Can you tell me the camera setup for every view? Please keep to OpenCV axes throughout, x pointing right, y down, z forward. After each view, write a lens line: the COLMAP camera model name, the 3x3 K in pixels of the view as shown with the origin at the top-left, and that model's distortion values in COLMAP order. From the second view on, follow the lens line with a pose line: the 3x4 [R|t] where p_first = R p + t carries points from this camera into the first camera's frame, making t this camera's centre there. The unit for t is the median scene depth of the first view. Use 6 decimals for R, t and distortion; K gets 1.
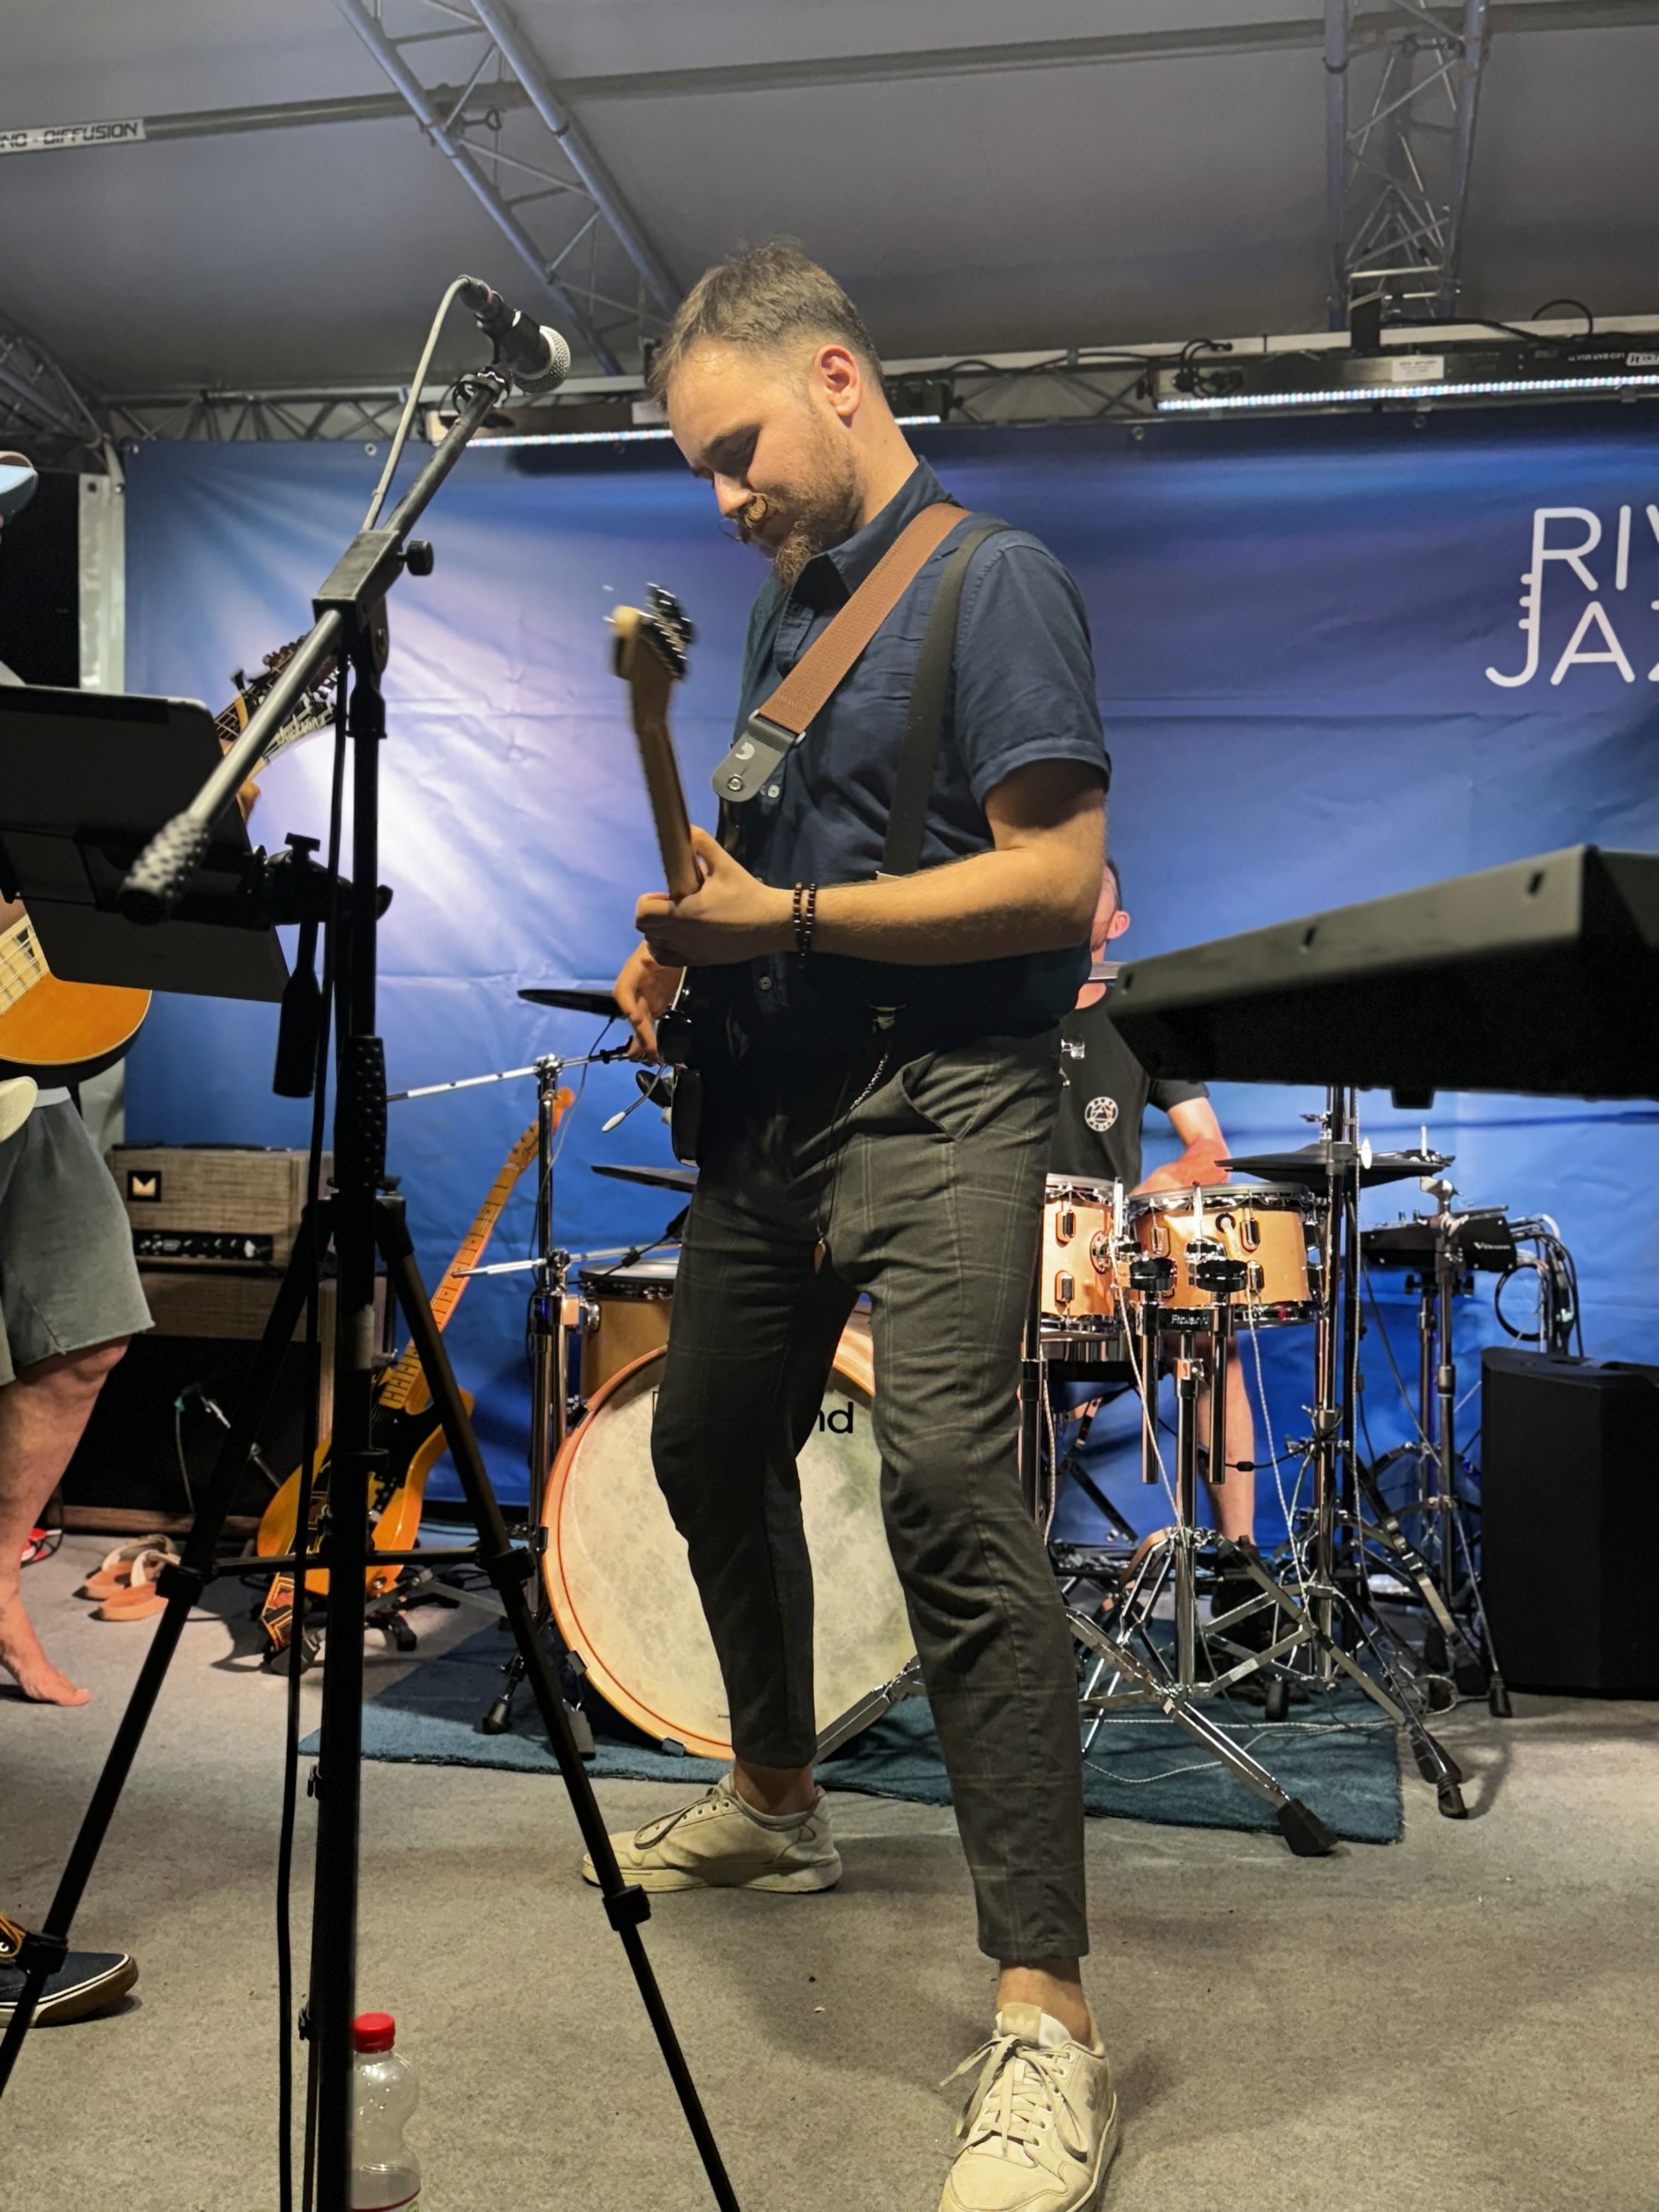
lens RADIAL K [[2390.3, 0, 826.2], [0, 2390.3, 1123.1], [0, 0, 1]] dist [0.041248, 0.000000]
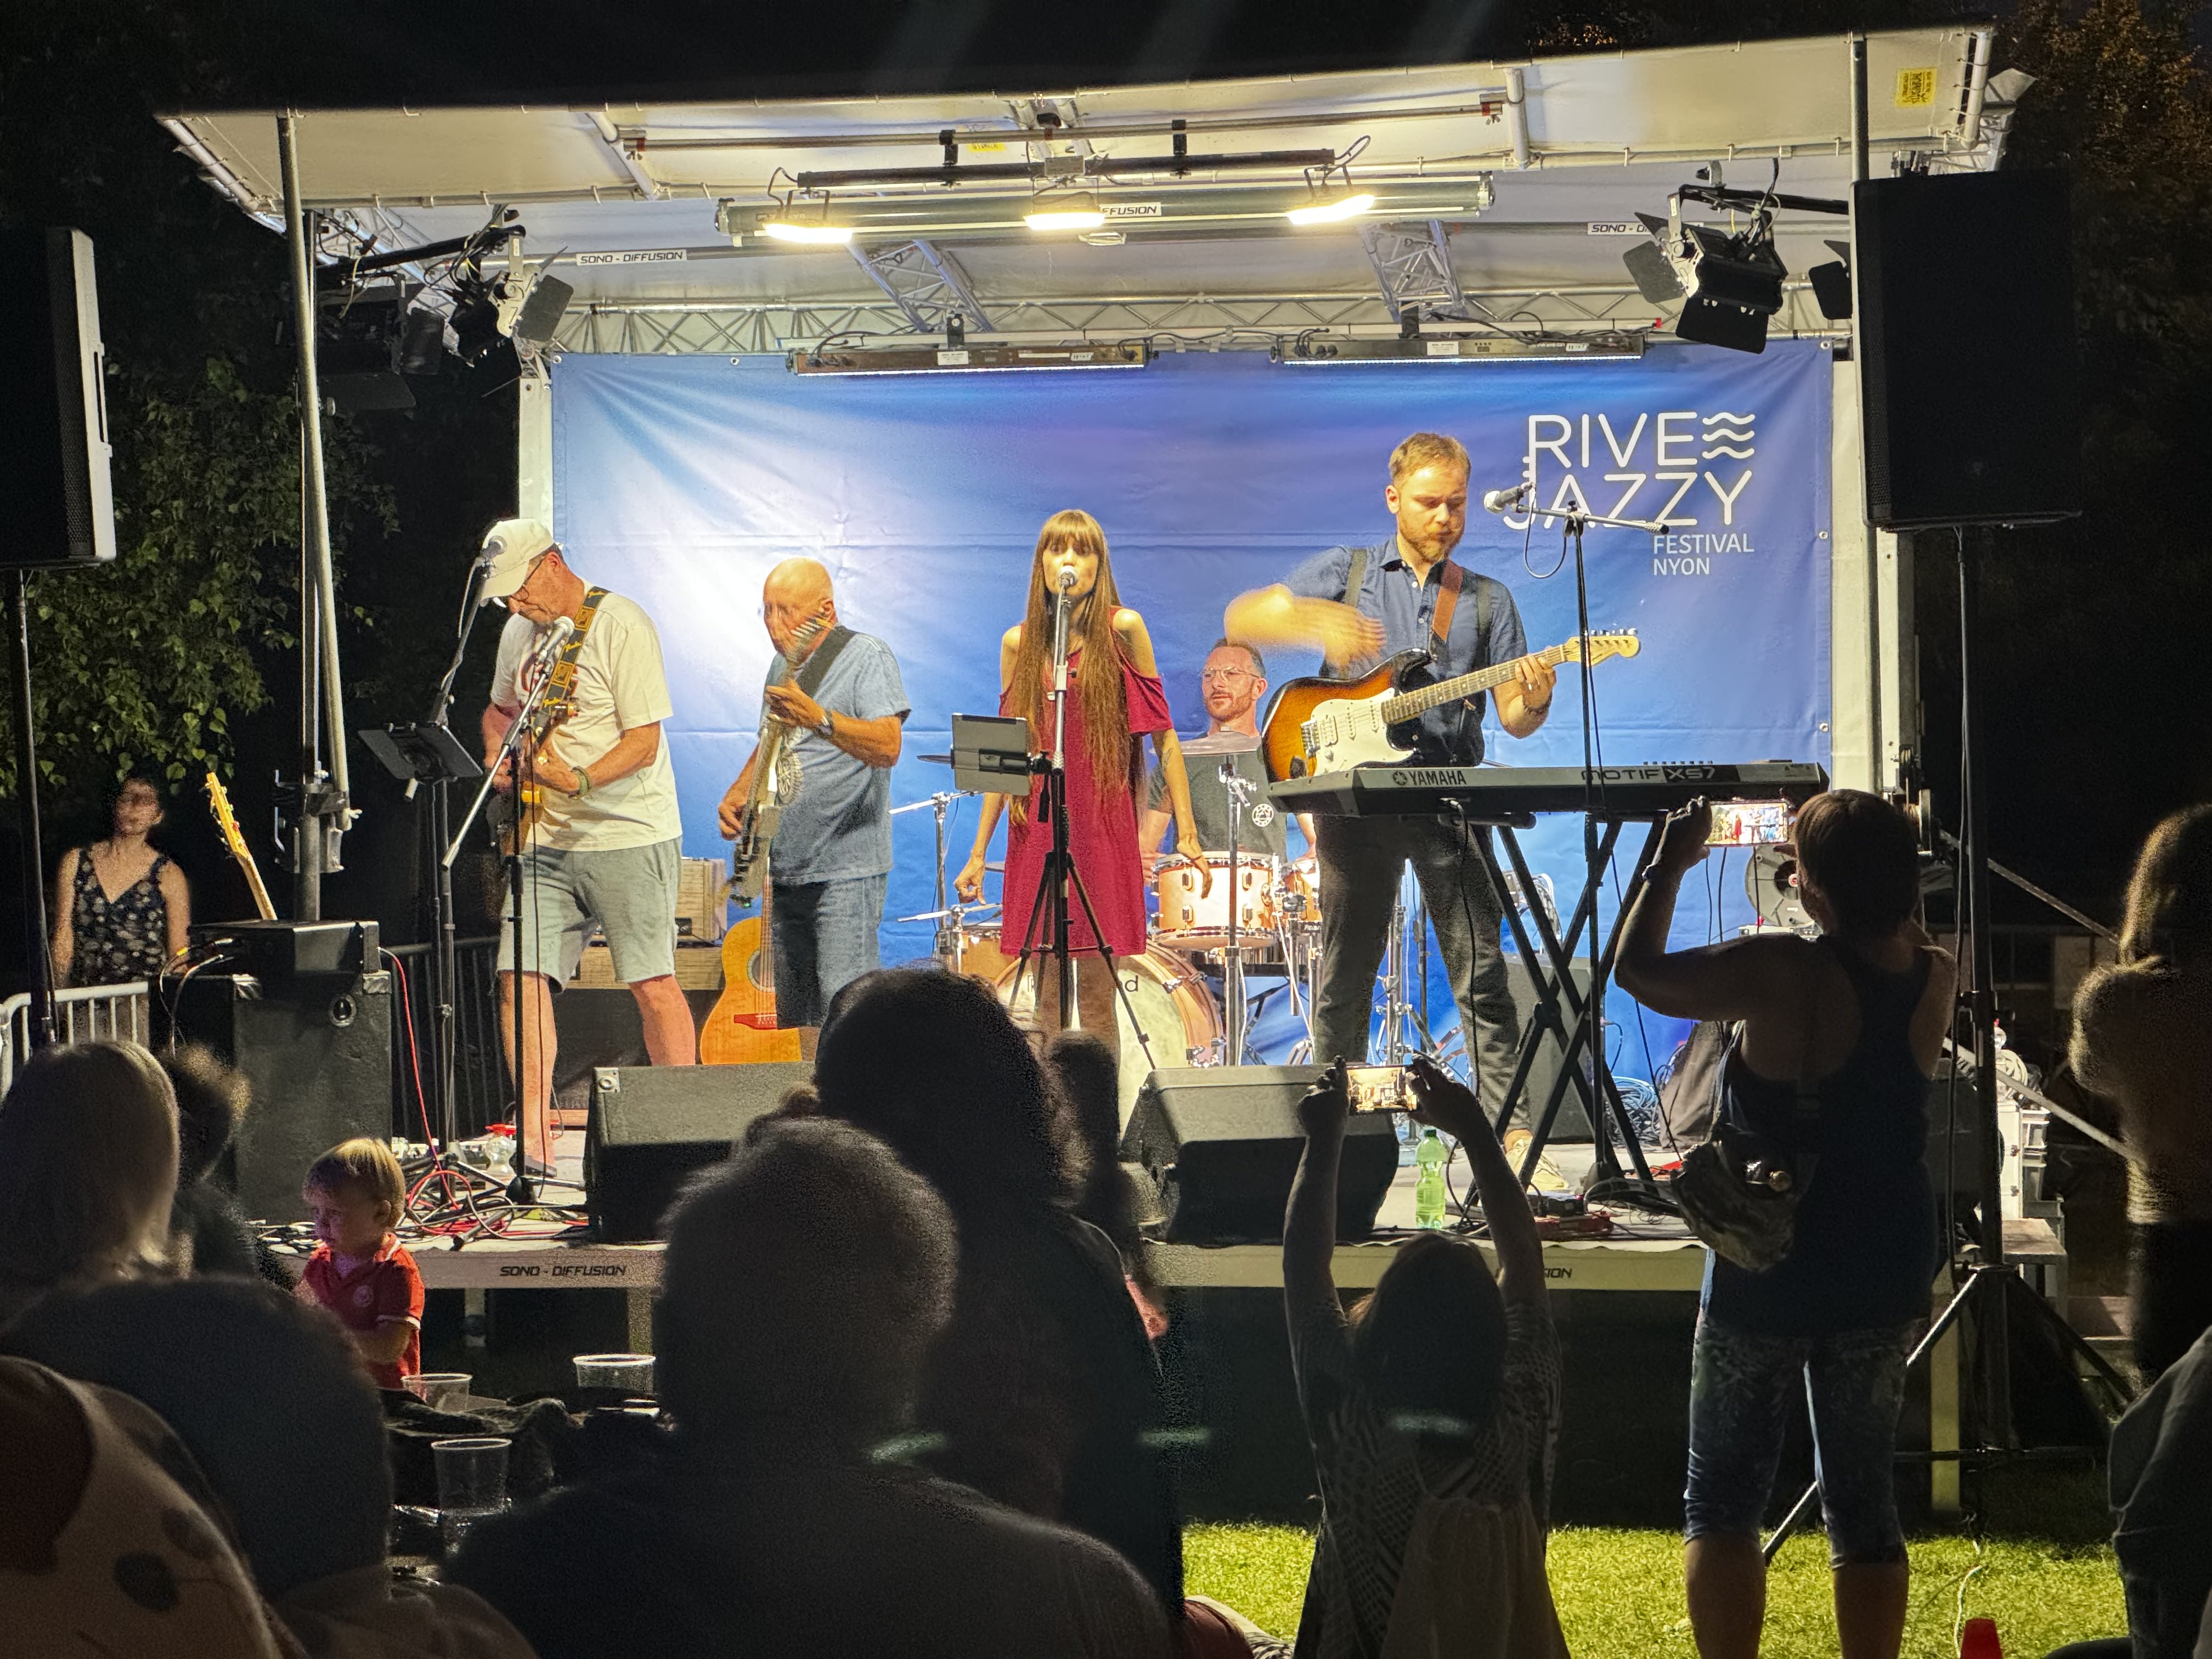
lens RADIAL K [[5118.8, 0, 1114.5], [0, 5118.8, 822.1], [0, 0, 1]] dist [0.053081, 0.000000]
pose [[0.995427, -0.029367, 0.090902, -0.293777], [0.029286, 0.999569, 0.002230, -0.011113], [-0.090929, 0.000442, 0.995857, -2.390019]]
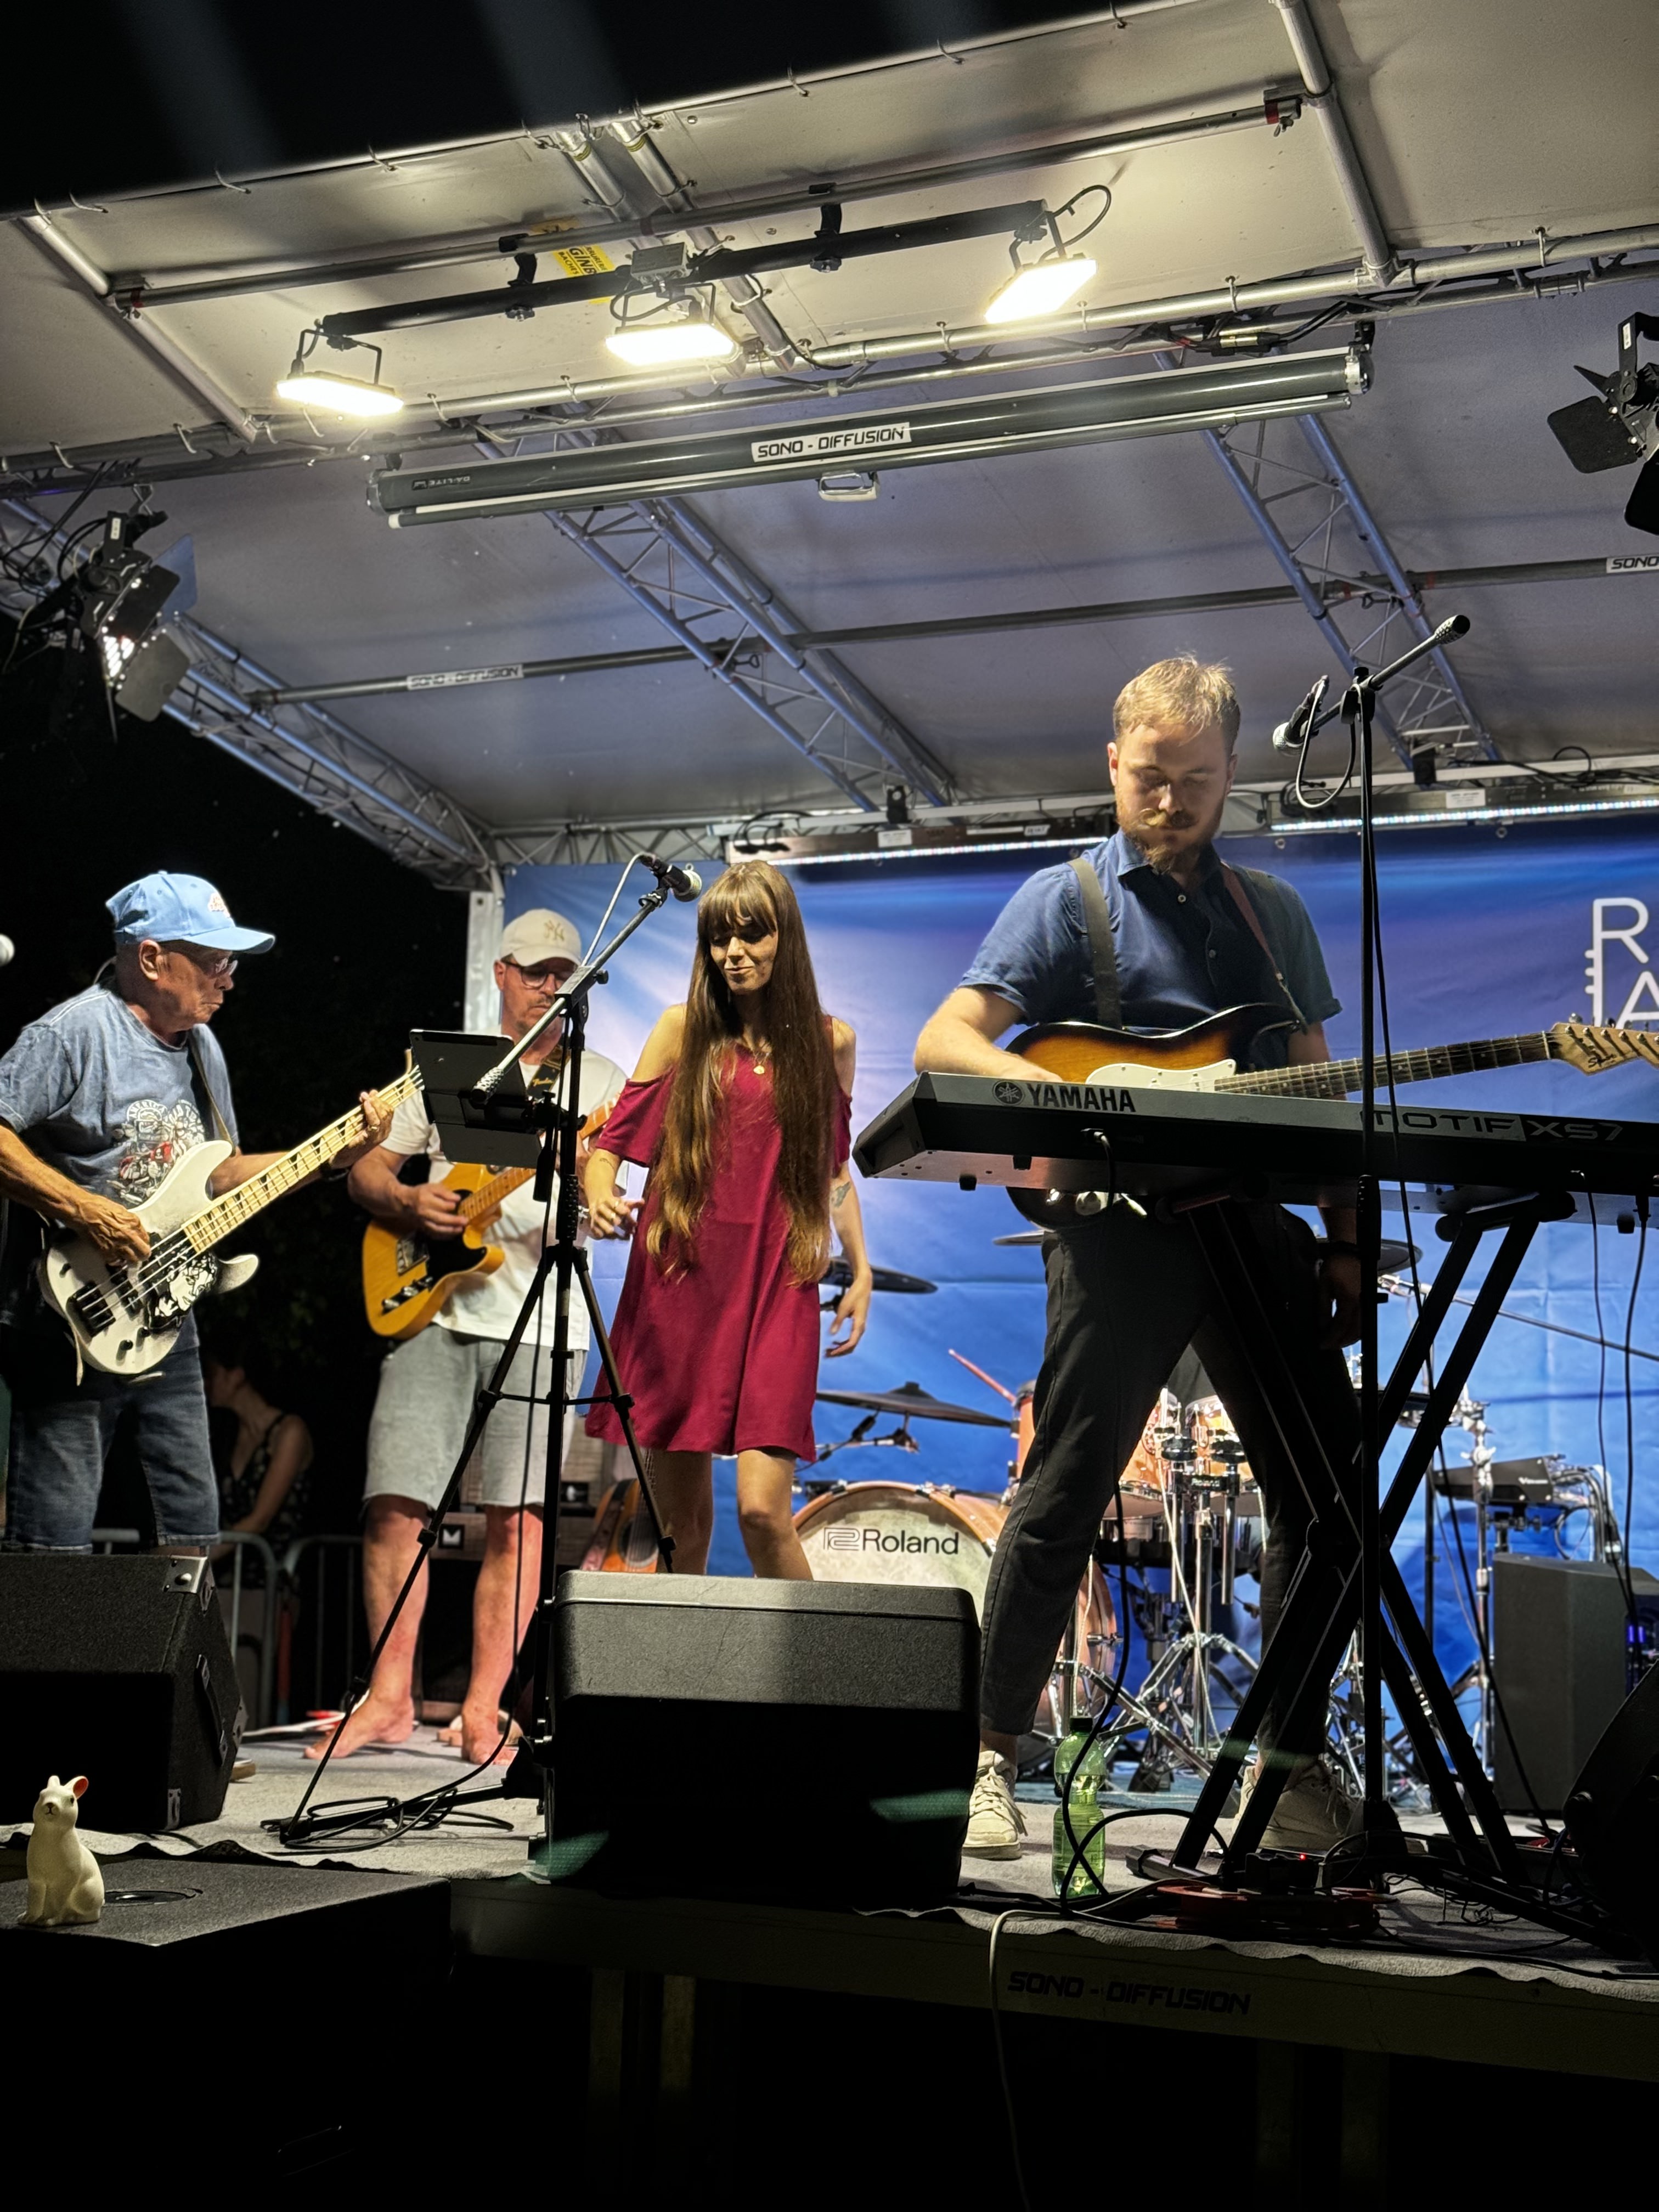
lens RADIAL K [[3134.4, 0, 786.1], [0, 3134.4, 1084.1], [0, 0, 1]] dist [0.137978, 0.000000]
pose [[0.980905, -0.008672, -0.194296, 0.215855], [-0.025577, 0.984577, -0.173070, 0.140688], [0.192801, 0.174734, 0.965555, -0.682568]]
